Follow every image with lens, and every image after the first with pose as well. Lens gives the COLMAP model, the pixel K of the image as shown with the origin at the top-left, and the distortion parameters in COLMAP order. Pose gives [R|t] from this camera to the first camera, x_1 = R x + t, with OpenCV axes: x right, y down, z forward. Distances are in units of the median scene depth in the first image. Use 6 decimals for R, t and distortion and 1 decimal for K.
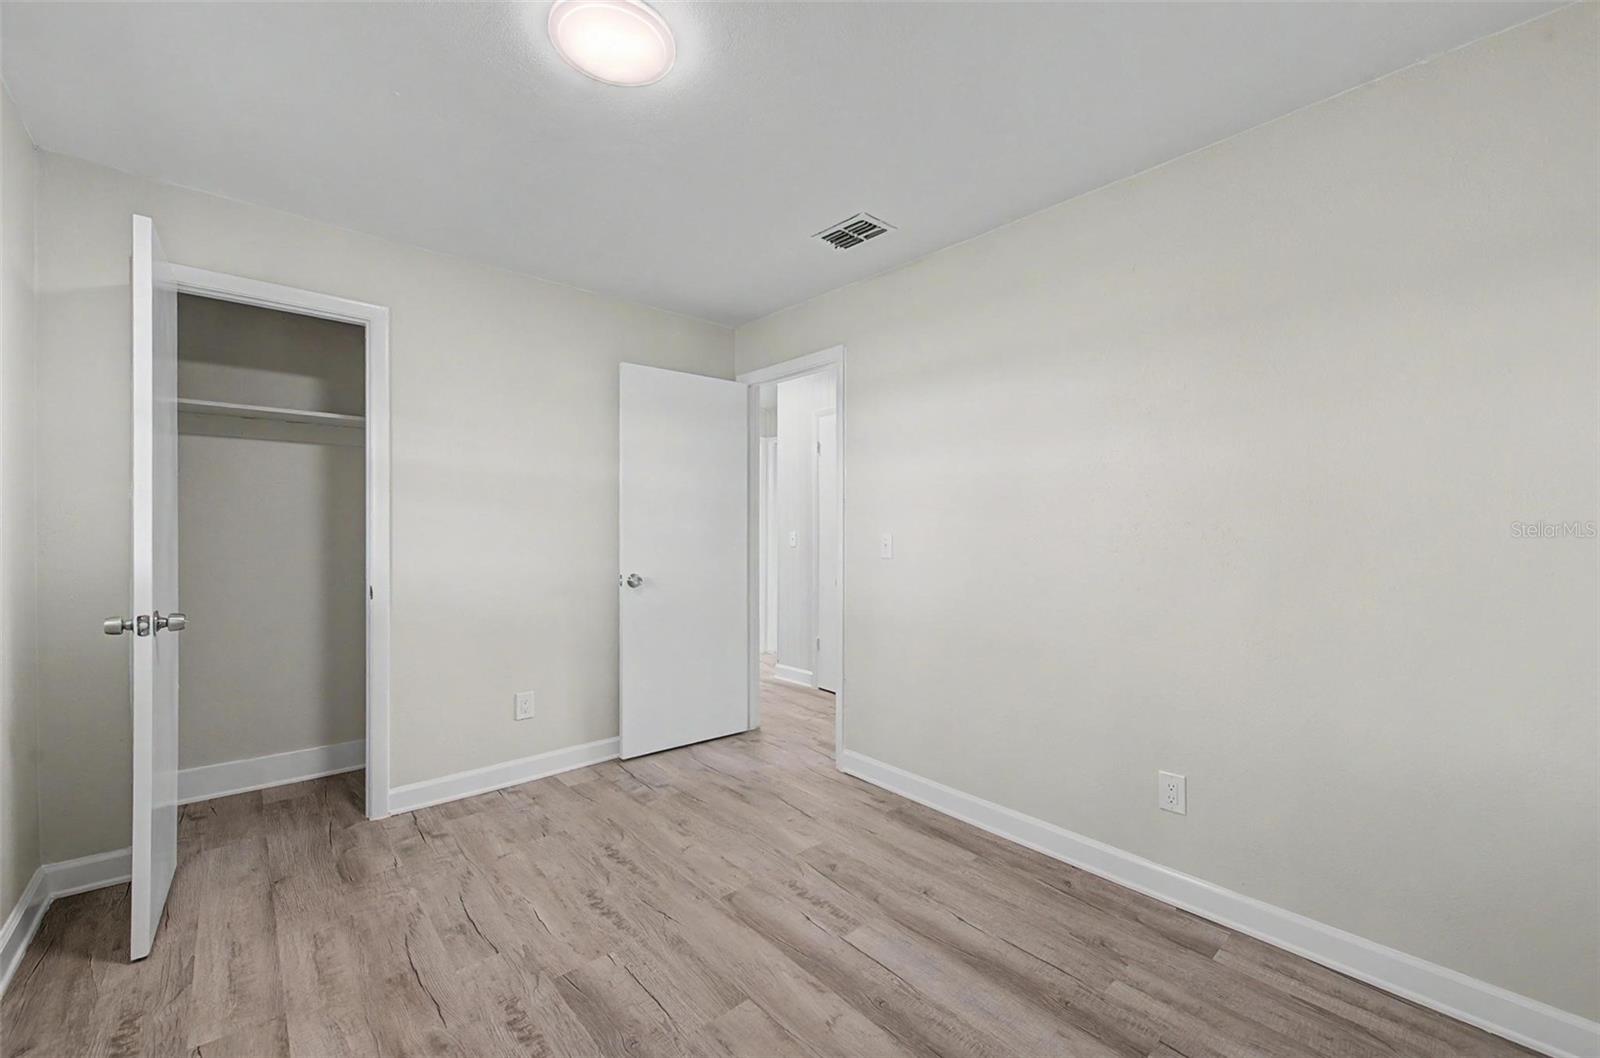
lens RADIAL K [[620.7, 0, 796.7], [0, 620.7, 535.1], [0, 0, 1]] dist [0.002353, -0.000190]
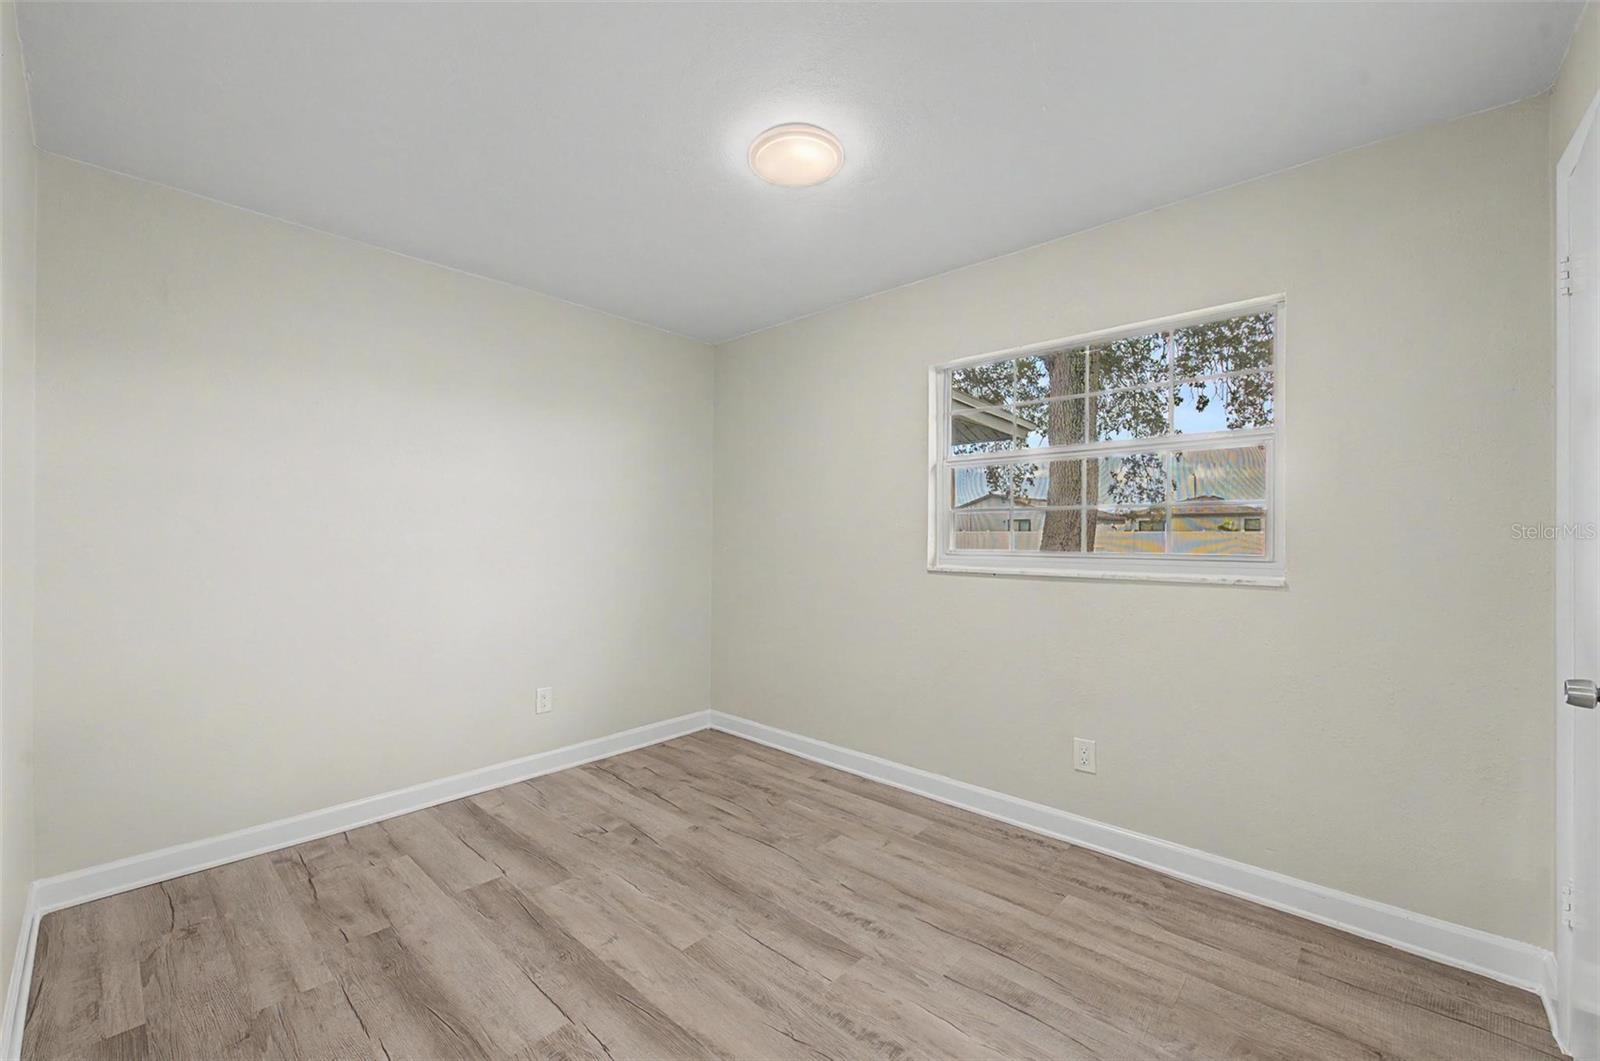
lens RADIAL K [[620.7, 0, 808.3], [0, 620.7, 533.8], [0, 0, 1]] dist [0.002353, -0.000190]
pose [[-0.990883, -0.011065, -0.134266, -0.137853], [-0.011021, 0.999939, -0.001066, -0.018777], [0.134270, 0.000424, -0.990945, 2.047987]]
